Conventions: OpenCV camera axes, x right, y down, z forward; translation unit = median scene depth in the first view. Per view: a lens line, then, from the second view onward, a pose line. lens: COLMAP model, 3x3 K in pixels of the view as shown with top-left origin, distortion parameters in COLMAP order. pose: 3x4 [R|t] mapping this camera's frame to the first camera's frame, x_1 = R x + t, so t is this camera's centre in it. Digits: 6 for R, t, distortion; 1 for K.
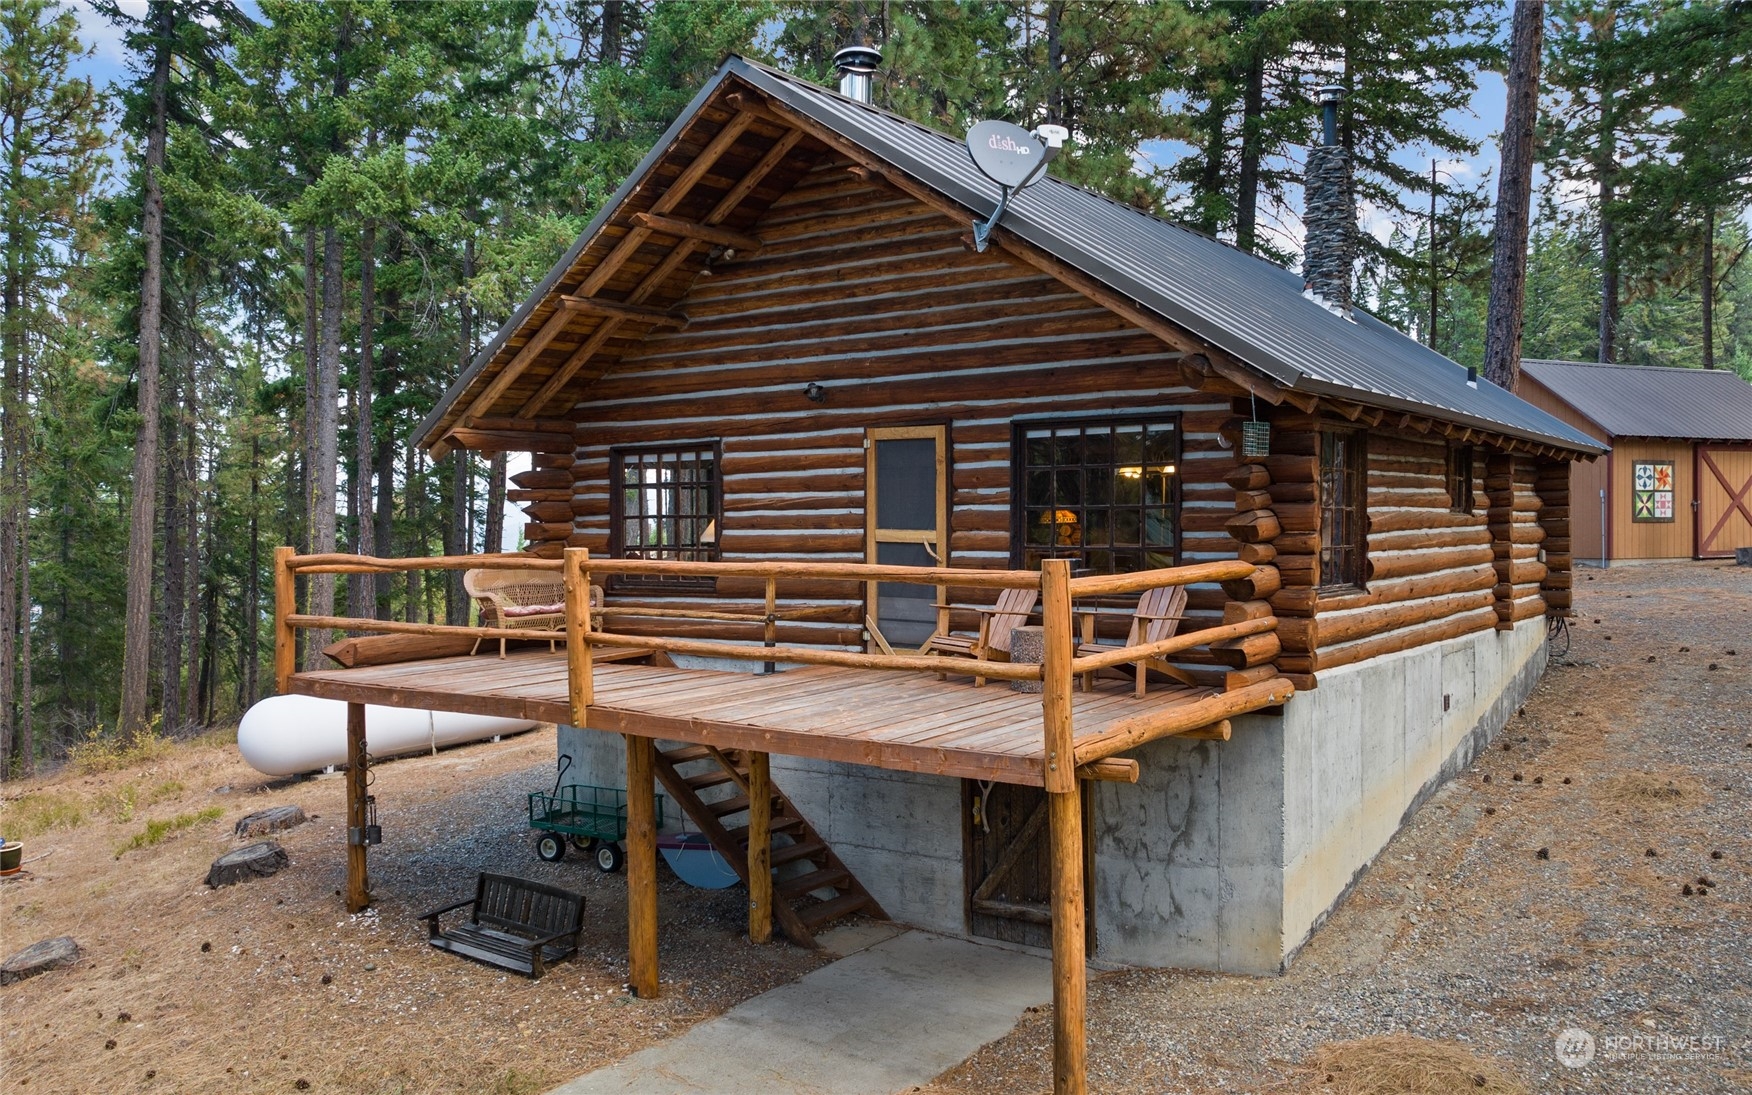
lens RADIAL K [[1340.1, 0, 874.6], [0, 1340.1, 508.3], [0, 0, 1]] dist [-0.000659, -0.000453]
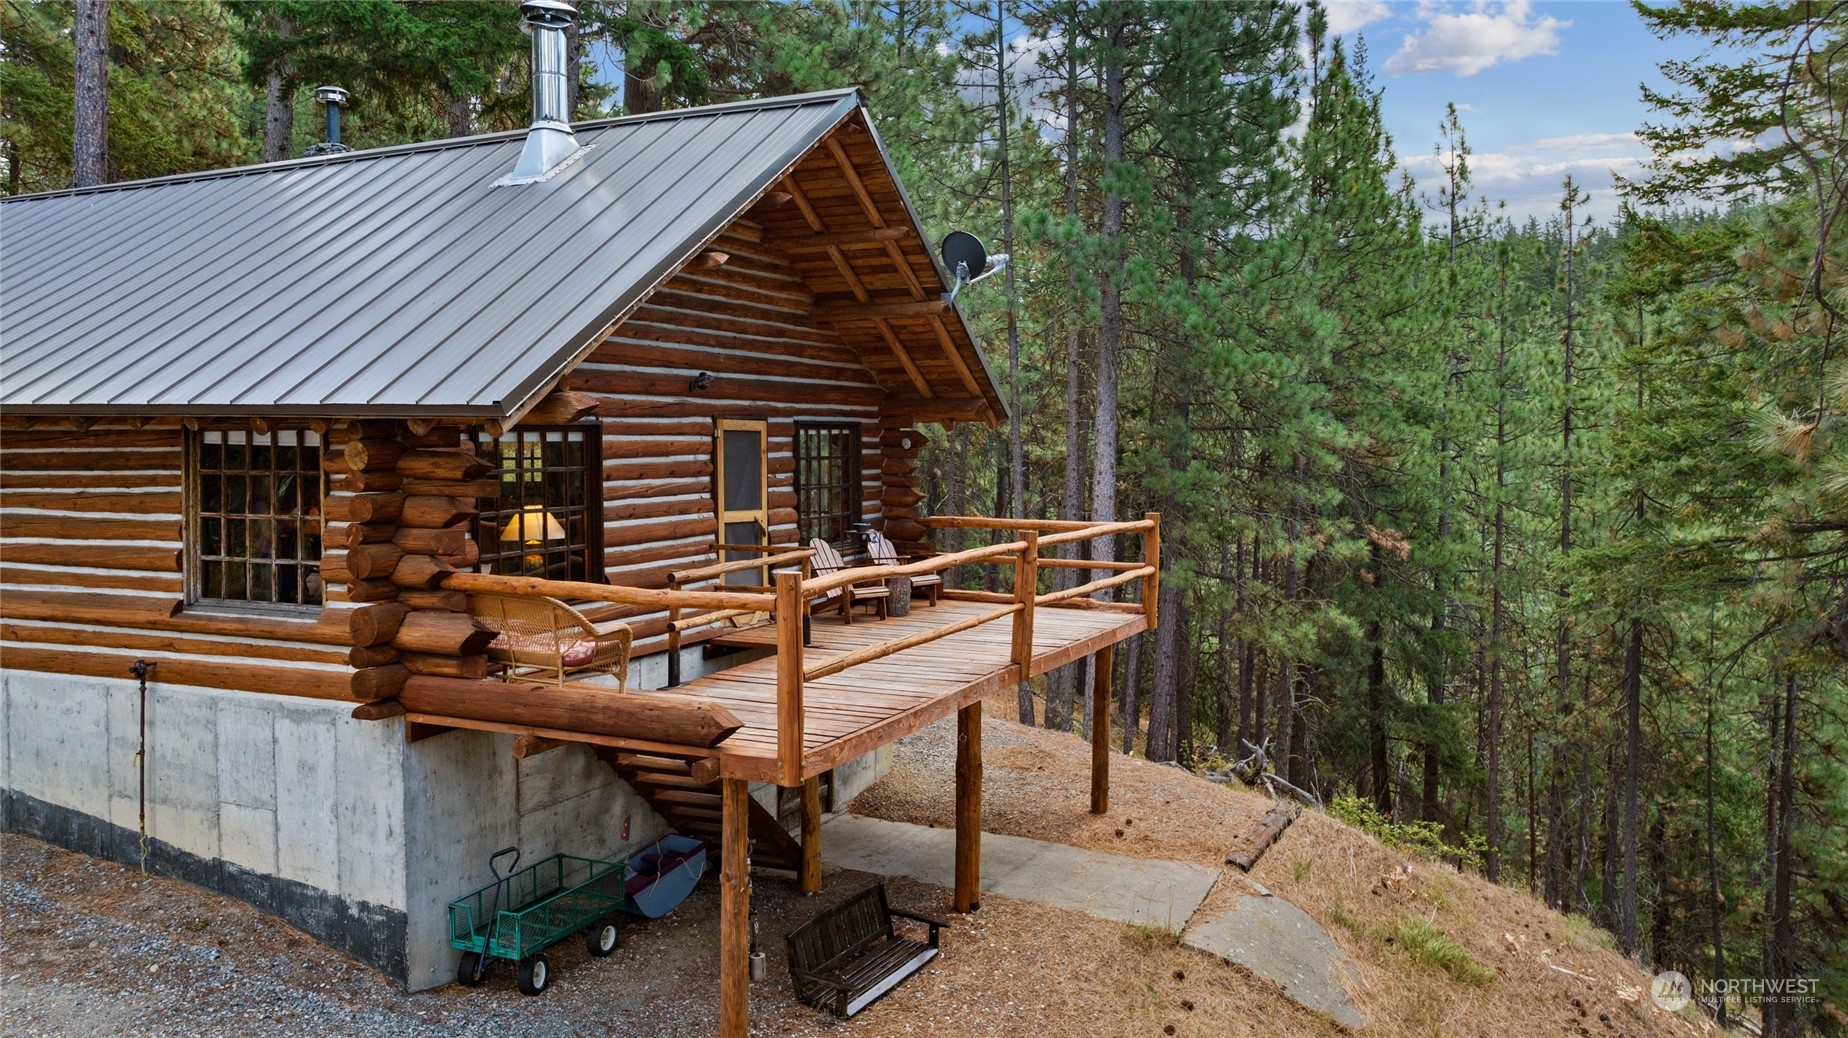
lens RADIAL K [[1335.5, 0, 918.6], [0, 1335.5, 459.6], [0, 0, 1]] dist [-0.018602, 0.003995]
pose [[-0.137997, -0.002878, 0.990428, -1.097148], [-0.003058, 0.999992, 0.002480, -0.030028], [-0.990428, -0.002687, -0.138005, 0.991861]]
